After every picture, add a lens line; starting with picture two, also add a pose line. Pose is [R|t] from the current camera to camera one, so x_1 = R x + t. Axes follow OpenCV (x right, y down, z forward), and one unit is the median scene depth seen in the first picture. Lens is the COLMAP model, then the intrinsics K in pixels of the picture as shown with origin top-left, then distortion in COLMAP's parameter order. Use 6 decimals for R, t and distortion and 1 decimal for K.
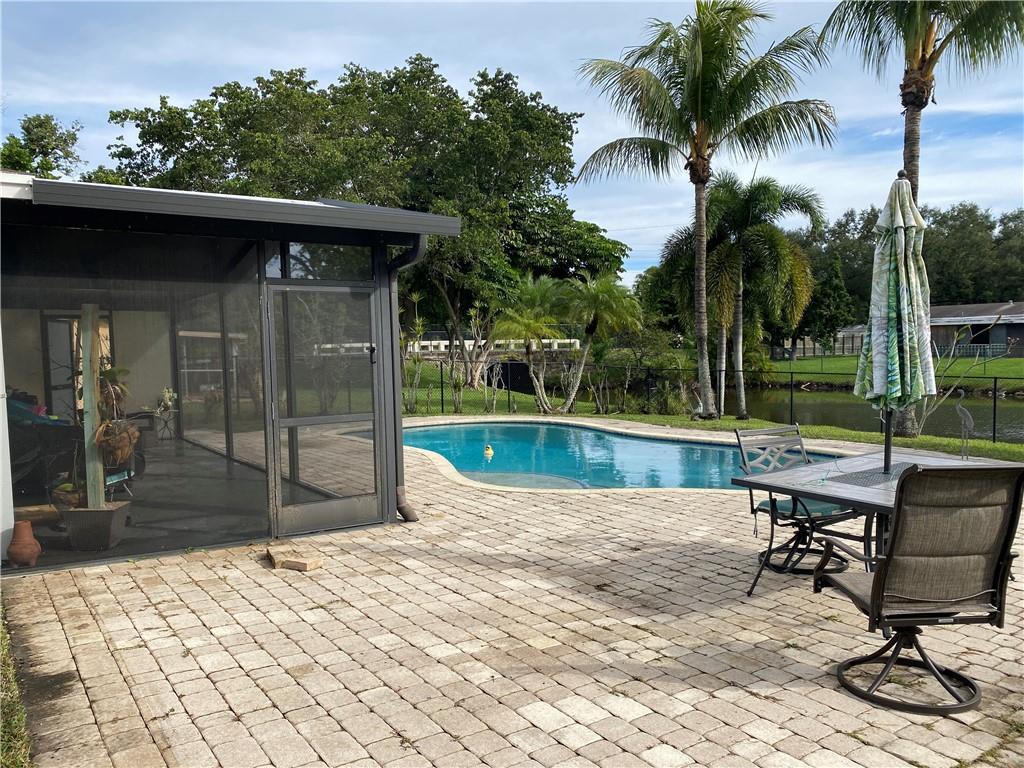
lens RADIAL K [[780.4, 0, 514.1], [0, 780.4, 399.2], [0, 0, 1]] dist [0.080825, -0.126315]
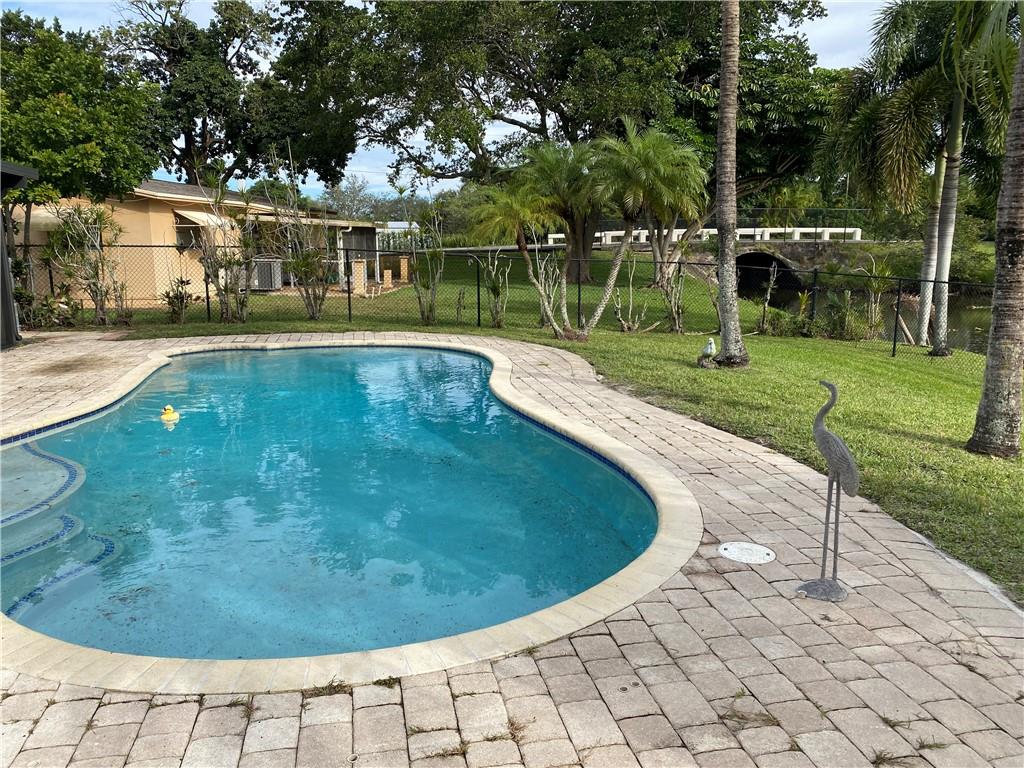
lens RADIAL K [[780.4, 0, 514.1], [0, 780.4, 399.2], [0, 0, 1]] dist [0.080825, -0.126315]
pose [[0.920806, 0.089740, -0.379557, 0.168544], [-0.036809, 0.988821, 0.144490, -0.015290], [0.388280, -0.119076, 0.913816, 0.199350]]
